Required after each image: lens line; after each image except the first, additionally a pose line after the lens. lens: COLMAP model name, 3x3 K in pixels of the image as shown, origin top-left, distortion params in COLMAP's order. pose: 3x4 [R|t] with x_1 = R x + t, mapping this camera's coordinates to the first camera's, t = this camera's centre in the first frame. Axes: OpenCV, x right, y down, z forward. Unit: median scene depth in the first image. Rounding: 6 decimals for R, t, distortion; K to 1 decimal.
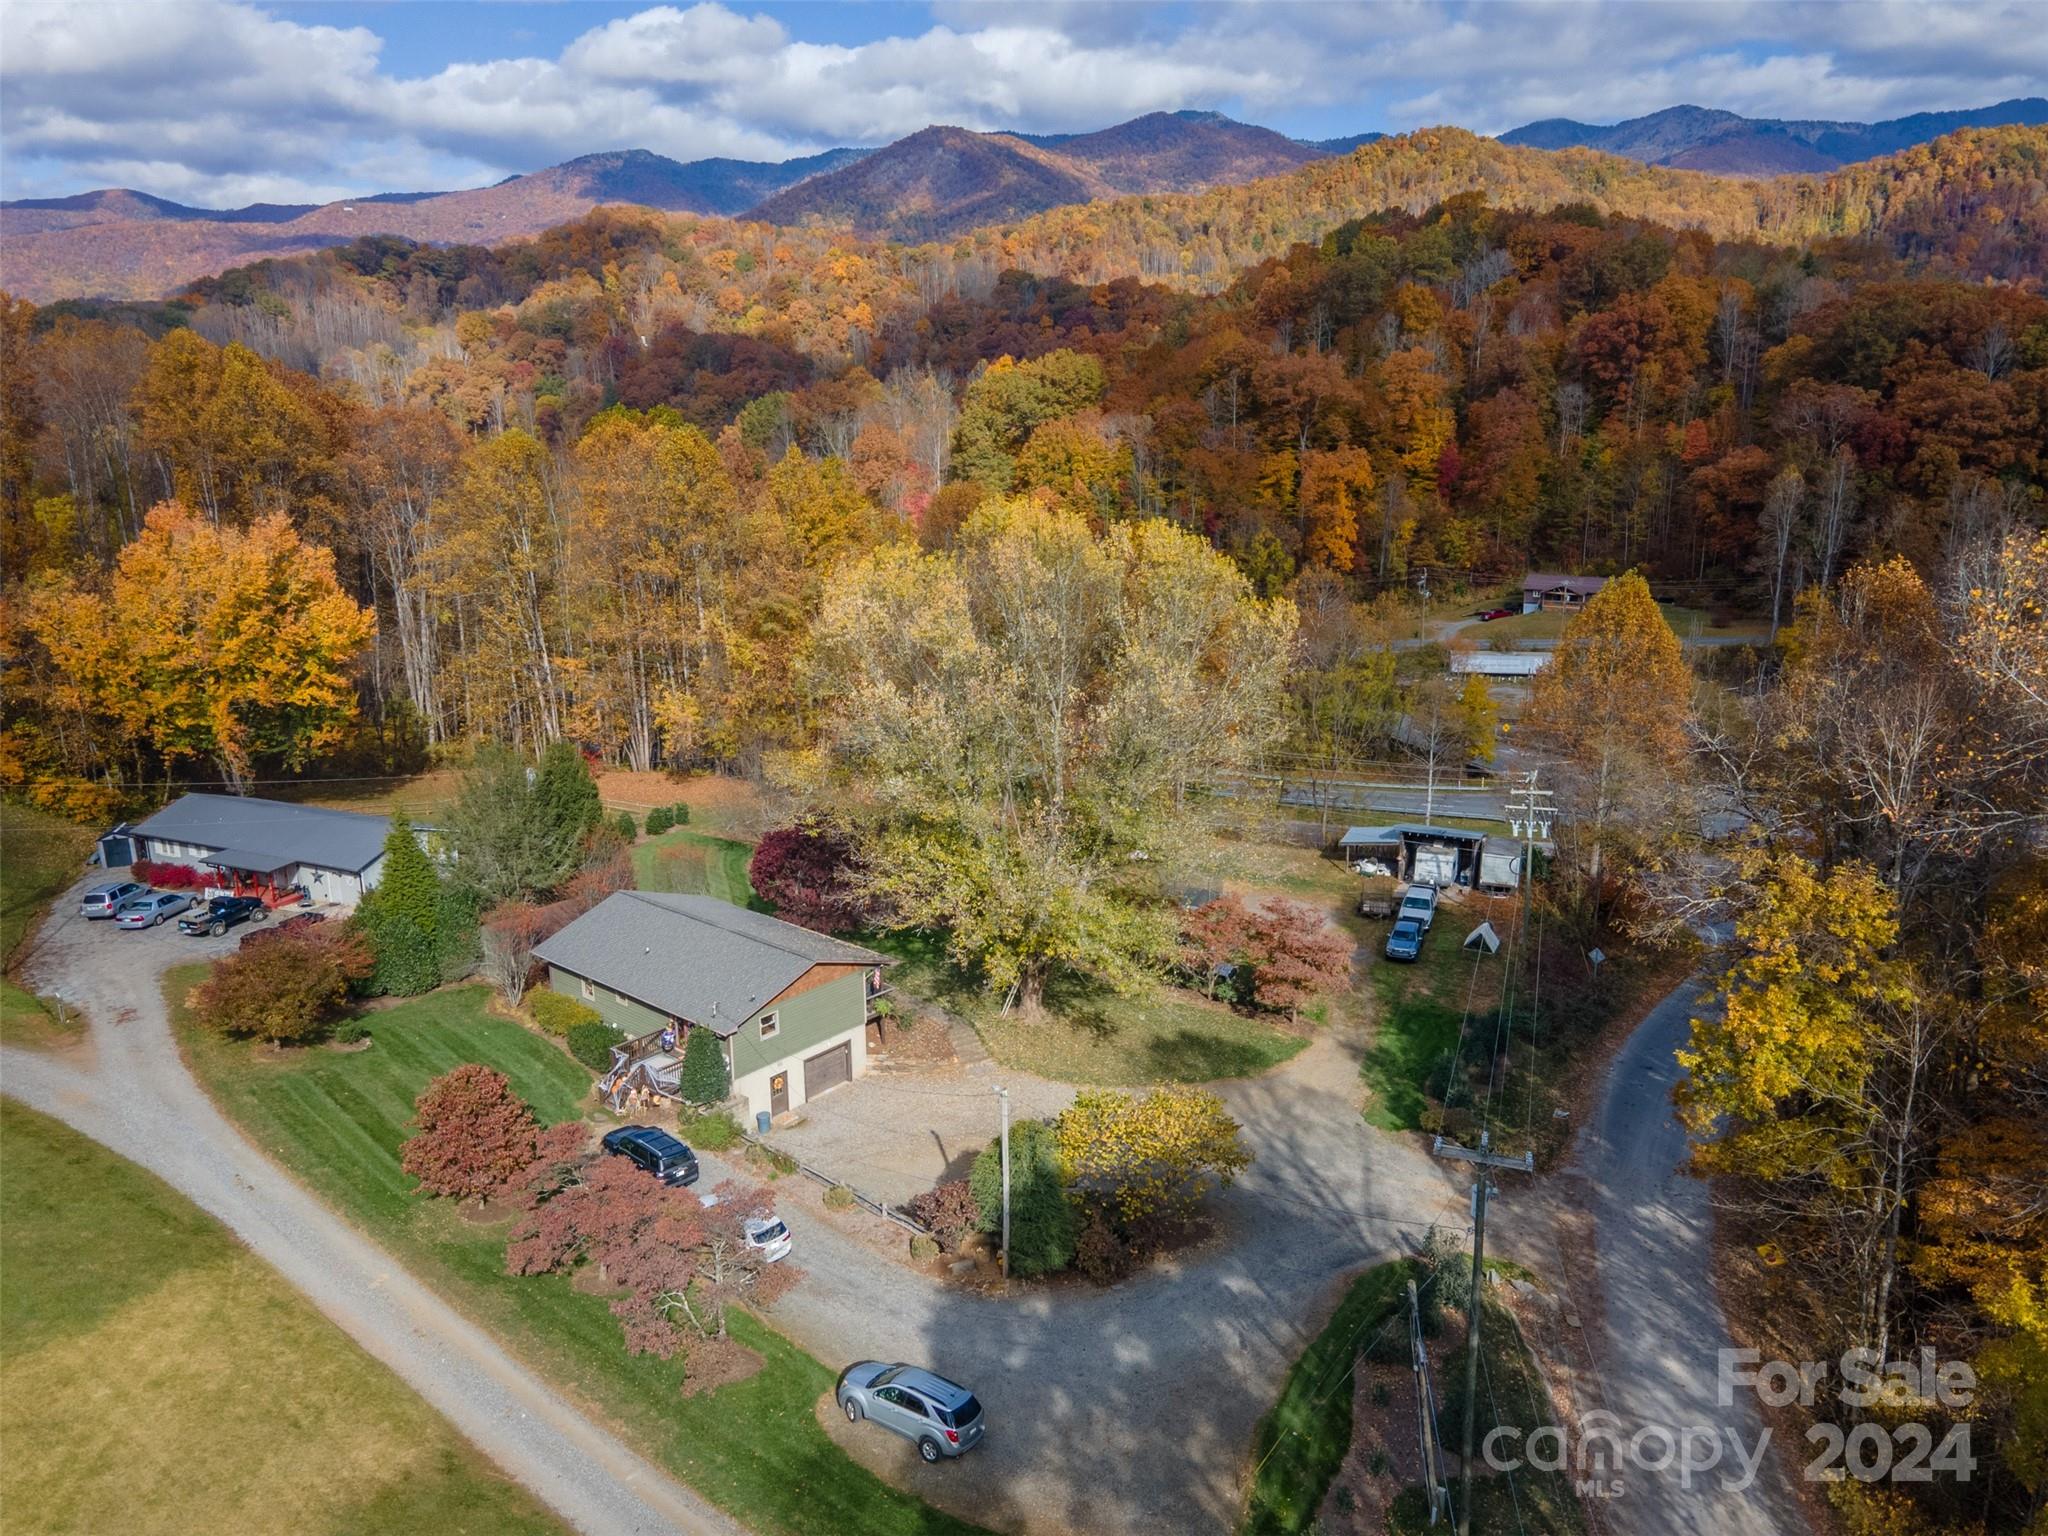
lens RADIAL K [[1498.9, 0, 1016.6], [0, 1498.9, 758.9], [0, 0, 1]] dist [0.013259, 0.056533]
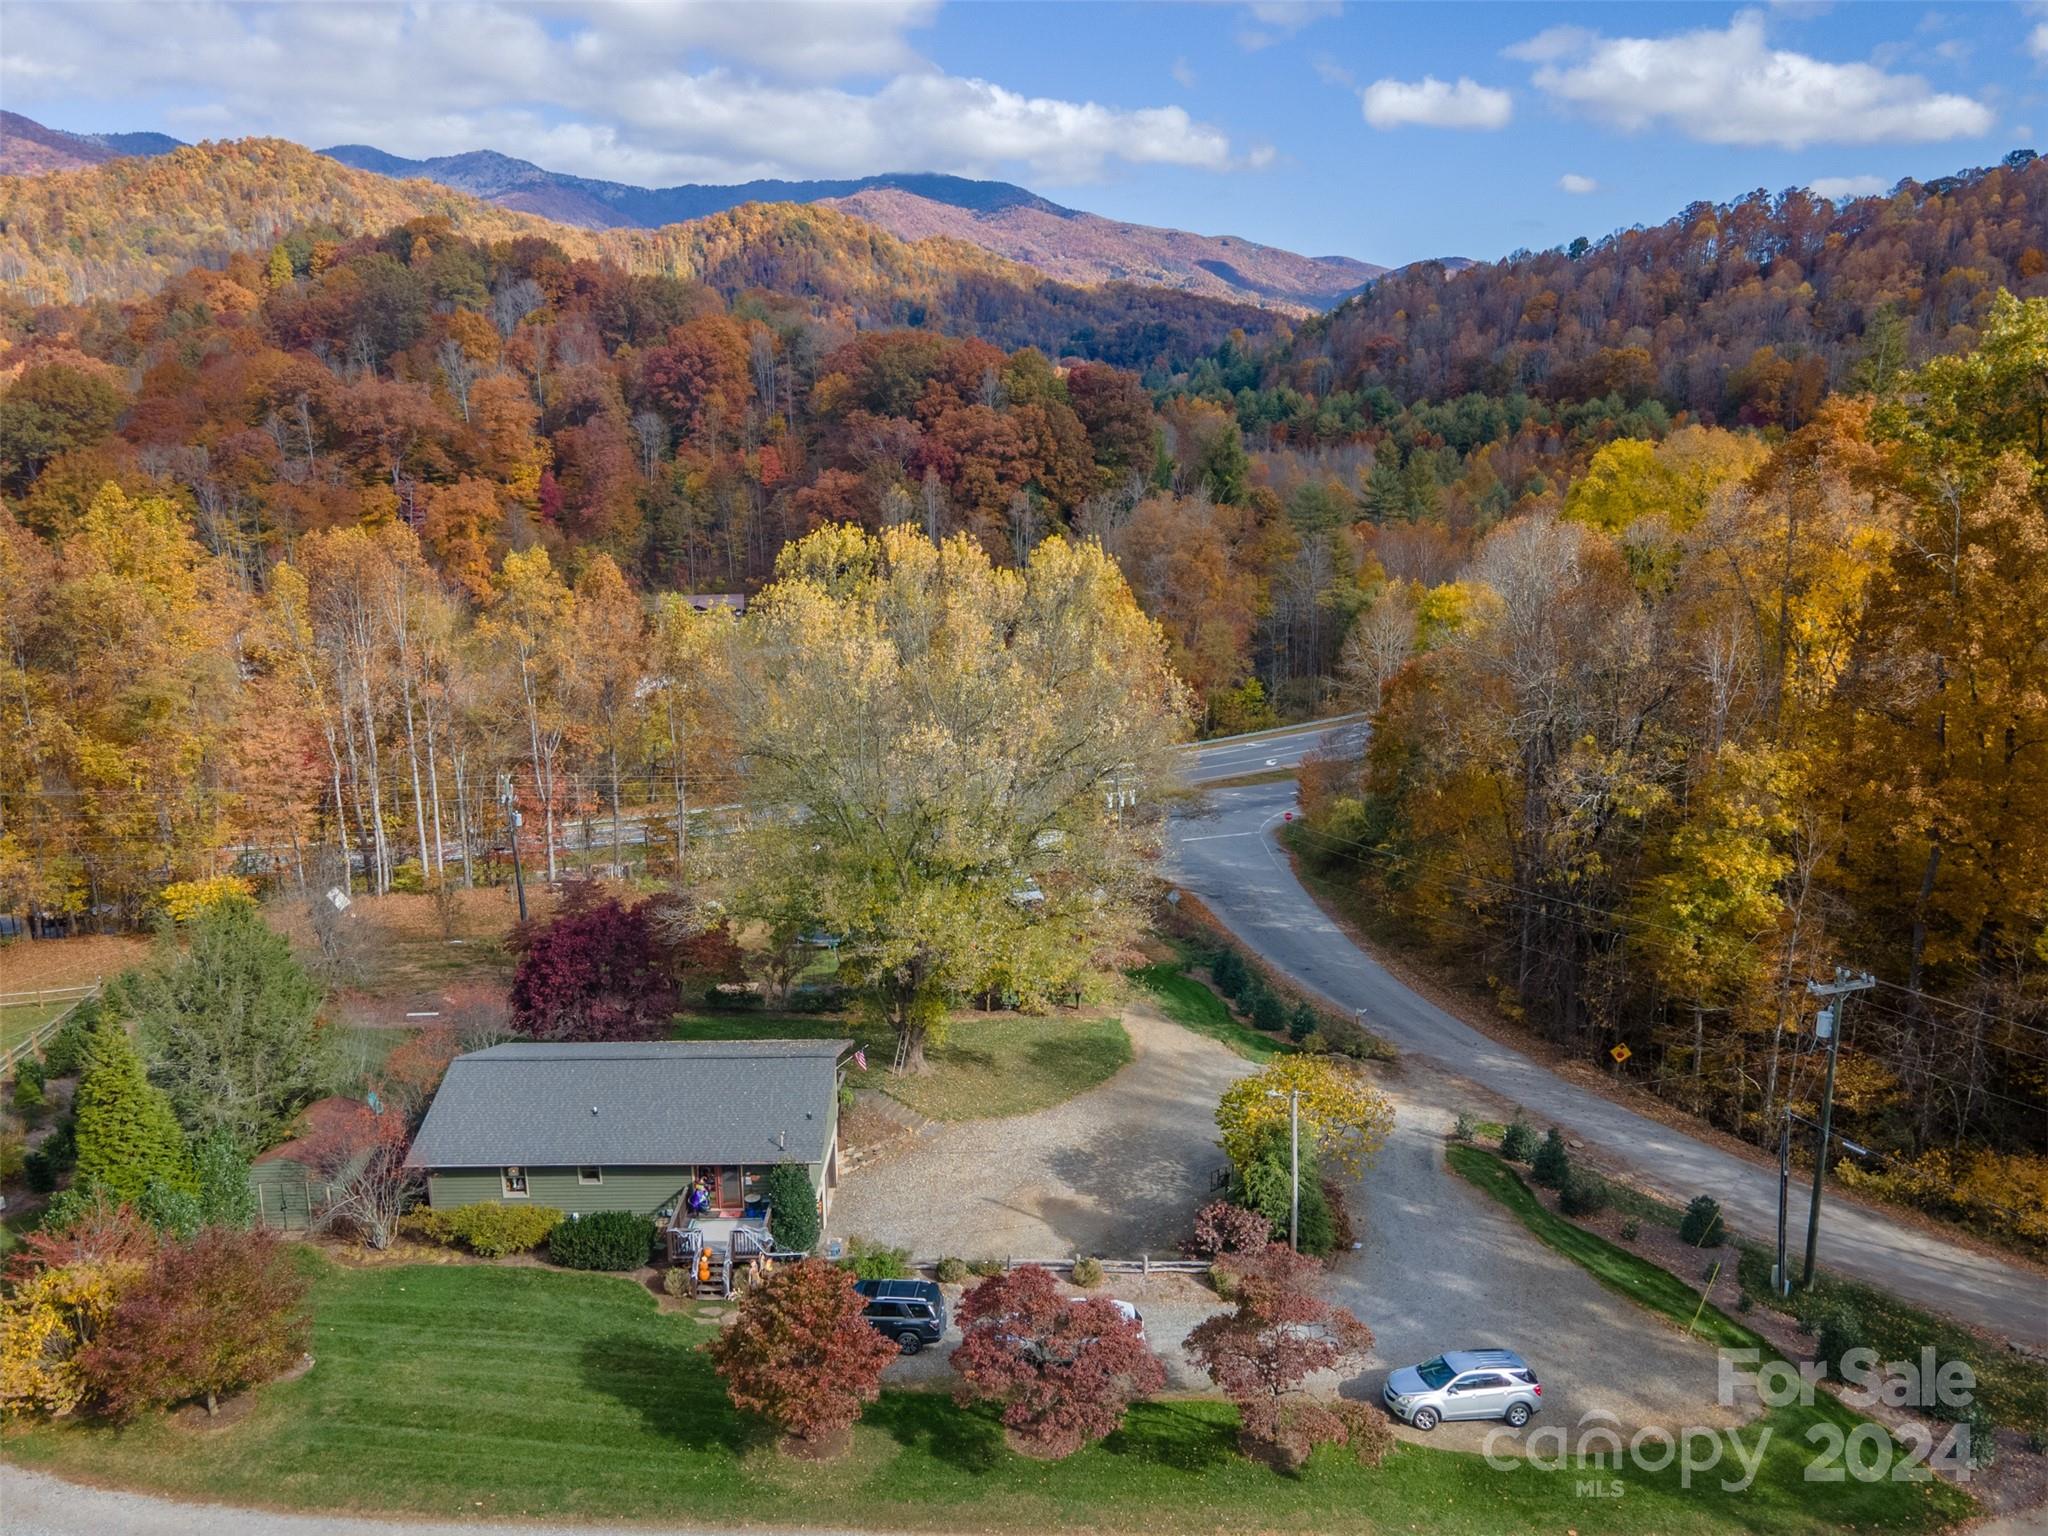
lens RADIAL K [[1498.9, 0, 1016.6], [0, 1498.9, 758.9], [0, 0, 1]] dist [0.013259, 0.056533]
pose [[0.757603, -0.148844, 0.635518, -0.136447], [0.161067, 0.986174, 0.038962, -0.012832], [-0.632531, 0.072844, 0.771102, 0.055826]]
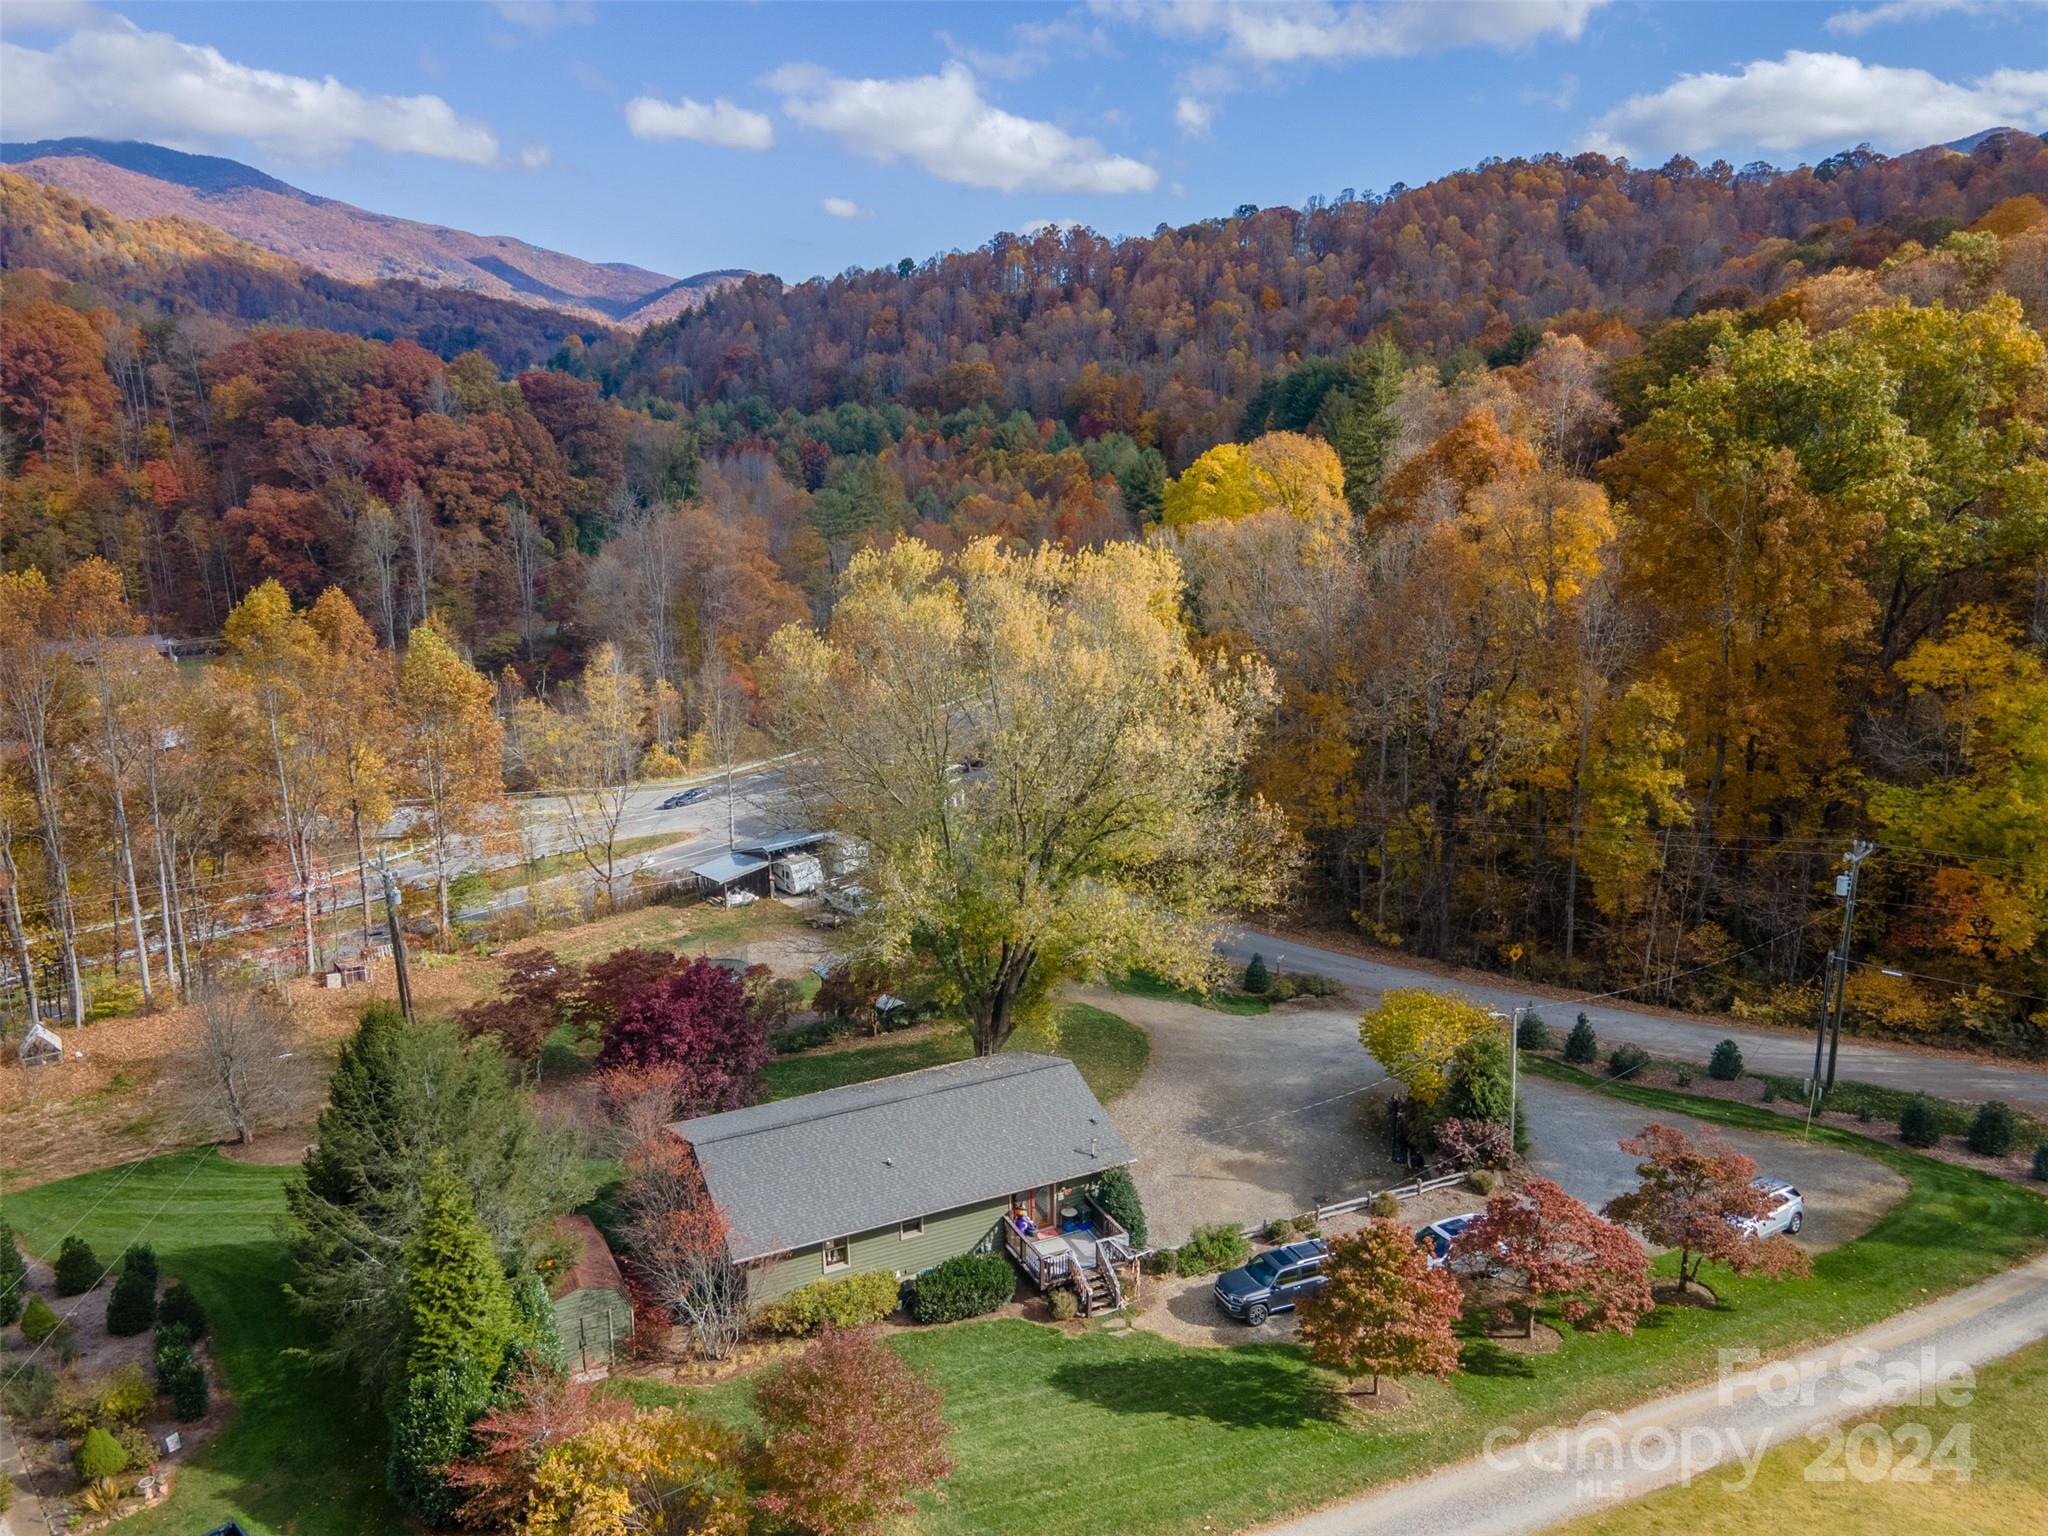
lens RADIAL K [[1498.9, 0, 1016.6], [0, 1498.9, 758.9], [0, 0, 1]] dist [0.013259, 0.056533]
pose [[0.399224, -0.206833, 0.893219, -0.208829], [0.230451, 0.965583, 0.120590, -0.035294], [-0.887419, 0.157701, 0.433149, 0.143462]]
